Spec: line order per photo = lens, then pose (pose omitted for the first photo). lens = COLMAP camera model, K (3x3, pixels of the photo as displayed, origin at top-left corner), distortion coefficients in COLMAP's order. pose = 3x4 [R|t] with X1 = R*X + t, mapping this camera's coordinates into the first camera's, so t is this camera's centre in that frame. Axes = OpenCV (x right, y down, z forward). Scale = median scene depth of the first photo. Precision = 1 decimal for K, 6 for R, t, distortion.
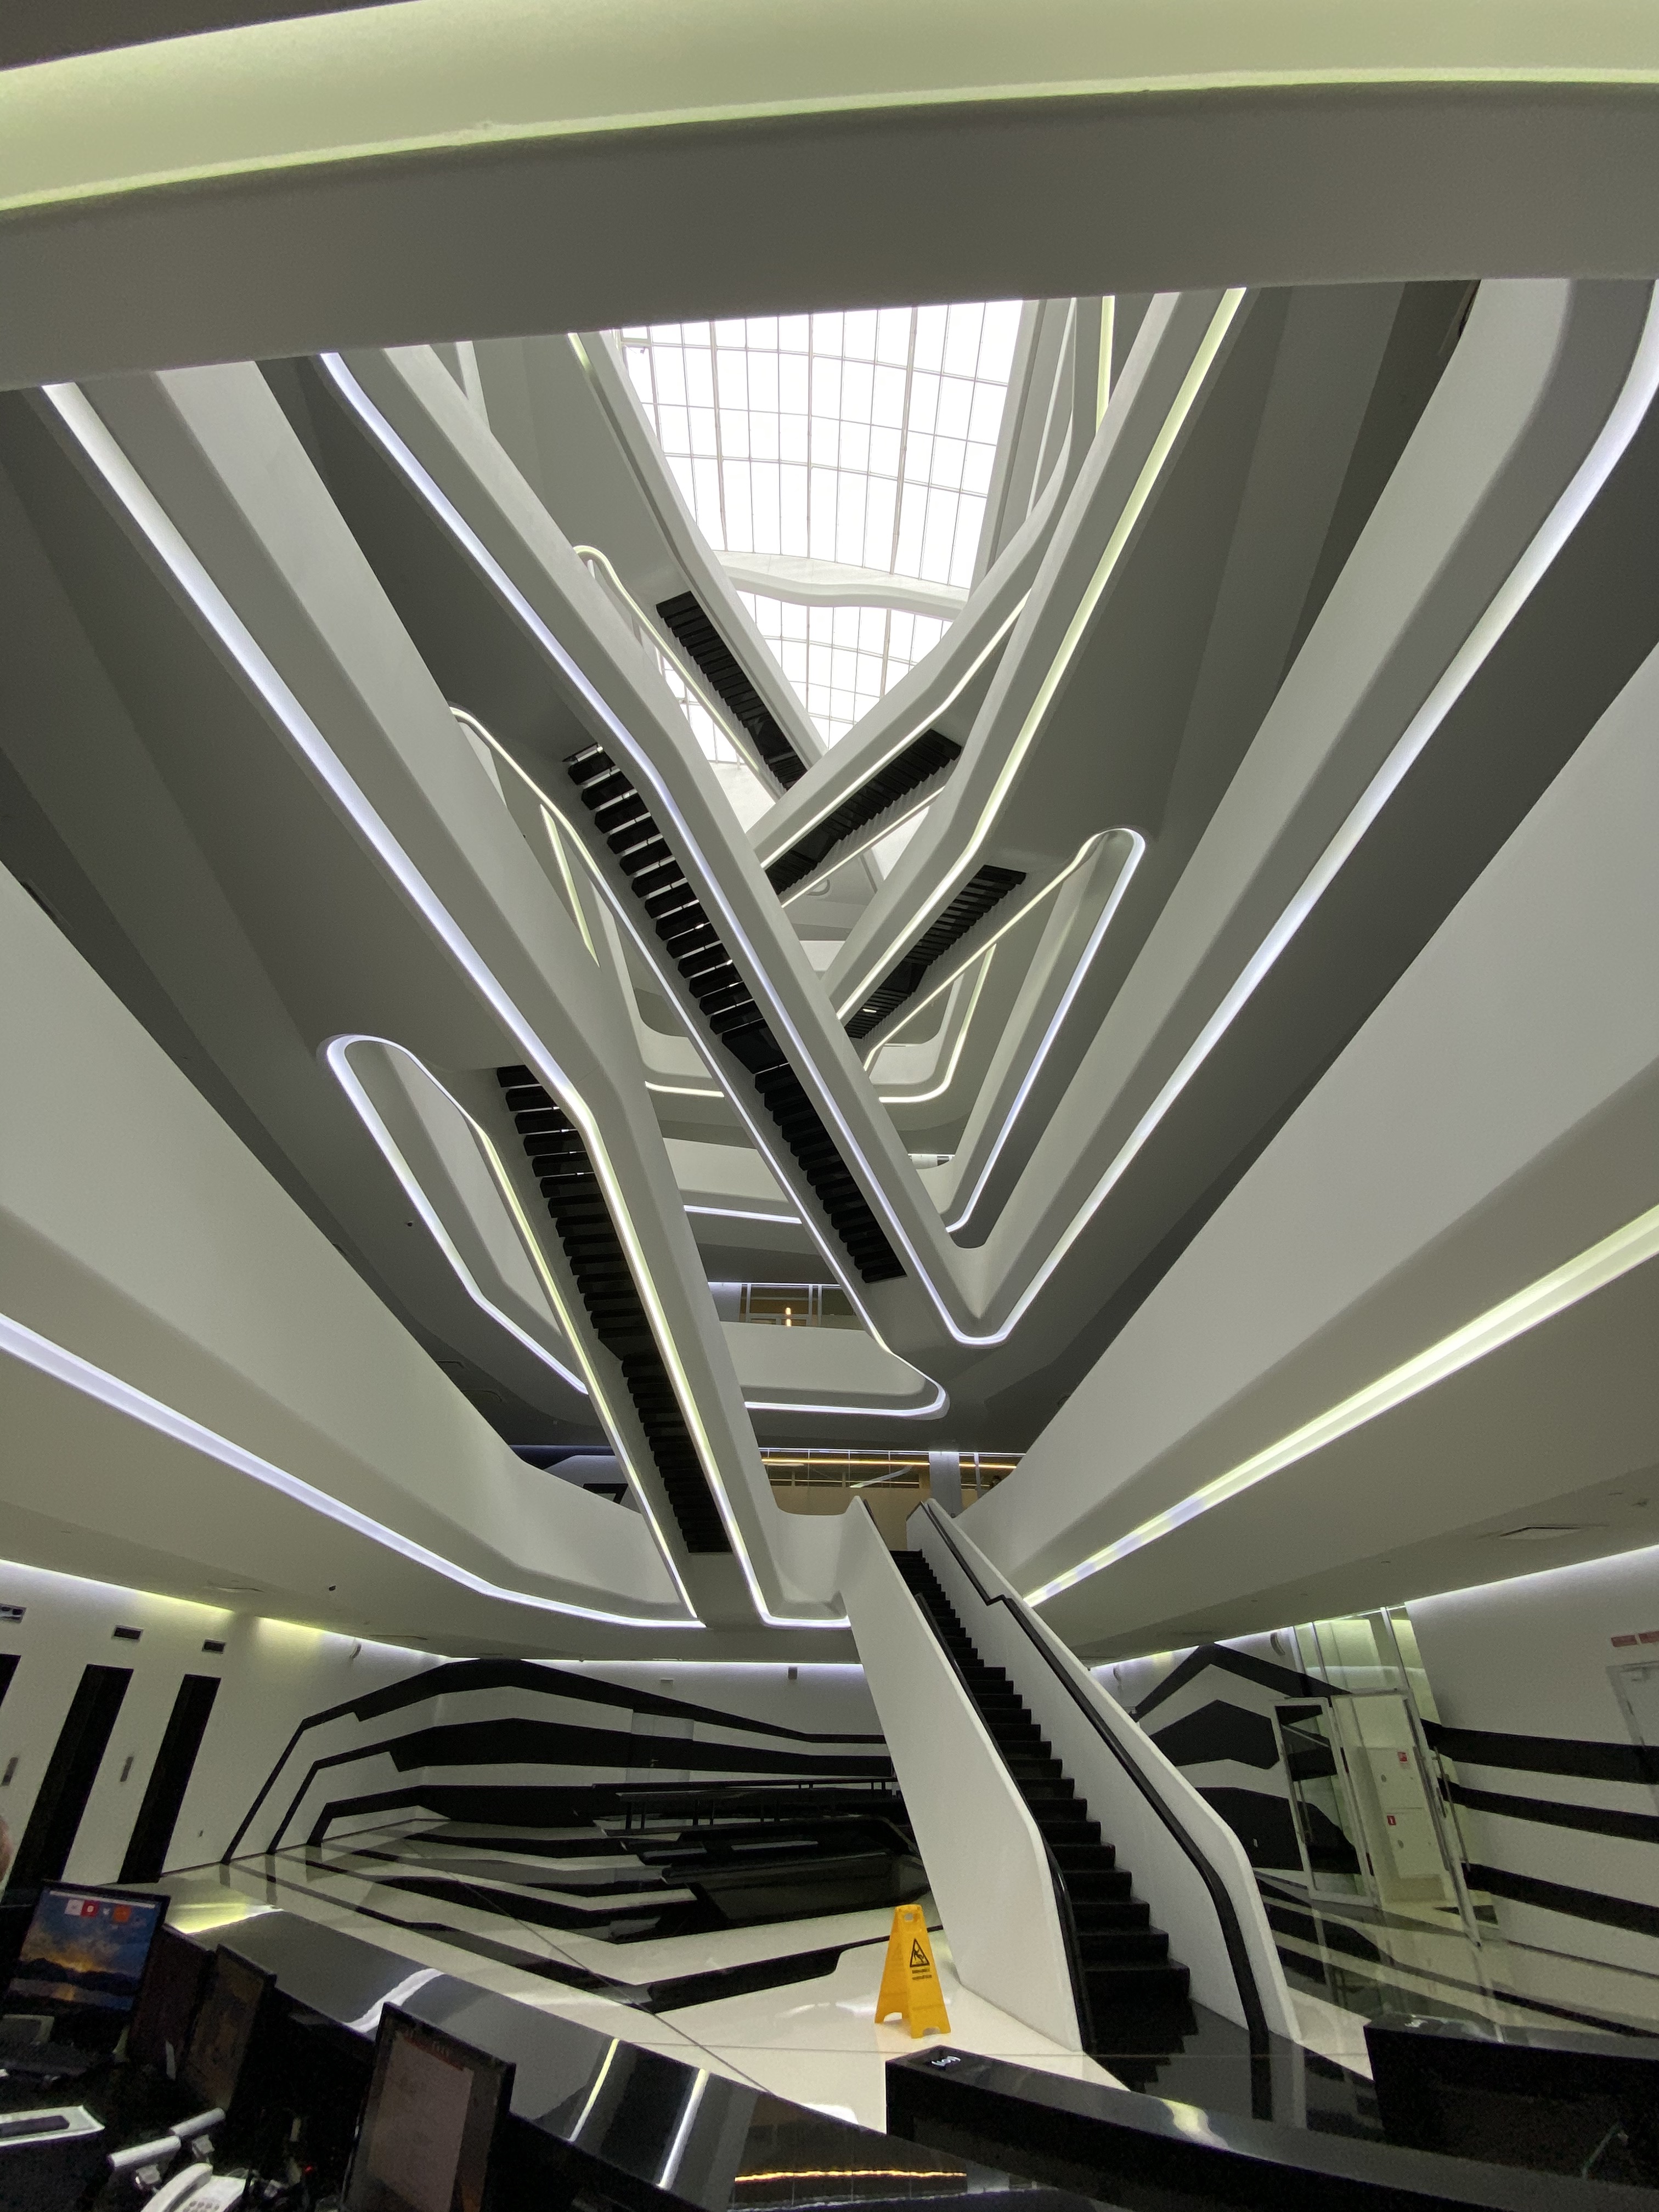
lens RADIAL K [[891.2, 0, 819.1], [0, 891.2, 1106.2], [0, 0, 1]] dist [-0.003018, -0.000697]
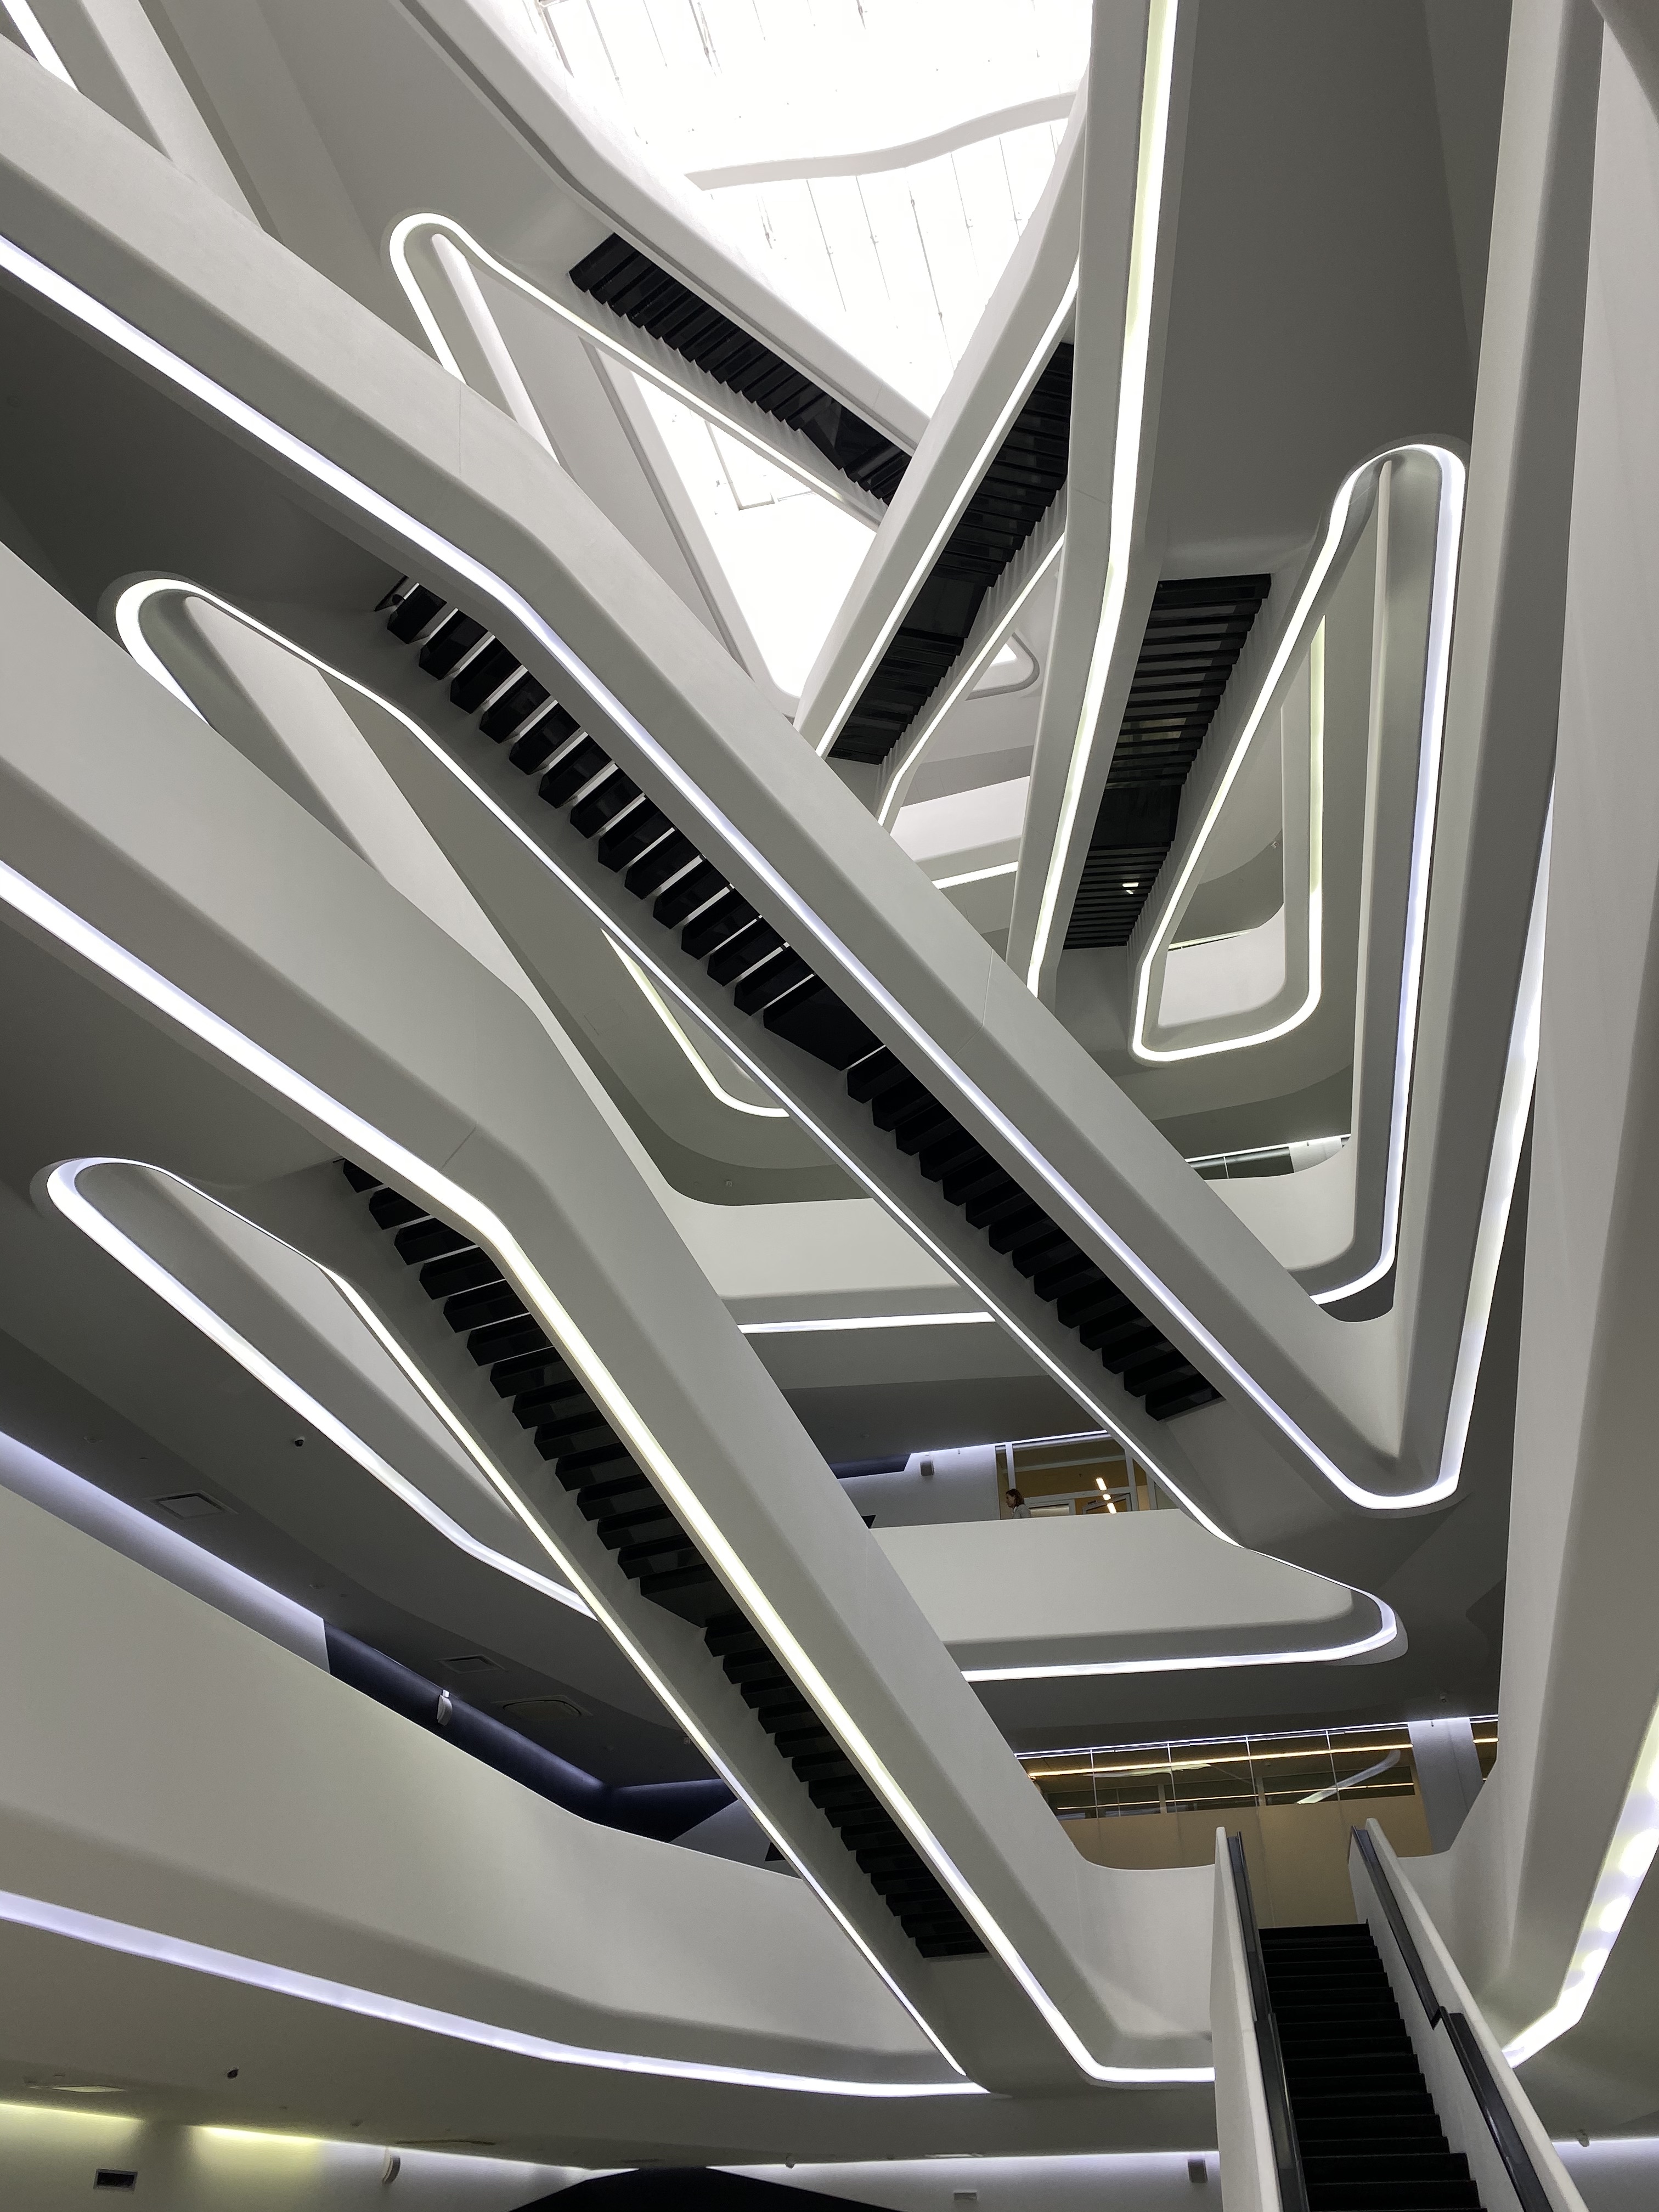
lens RADIAL K [[1695.4, 0, 831.0], [0, 1695.4, 1127.2], [0, 0, 1]] dist [0.002697, 0.016941]
pose [[0.954928, -0.185893, -0.231421, 0.134122], [0.189579, 0.981845, -0.006410, 0.001723], [0.228411, -0.037751, 0.972833, 0.002927]]
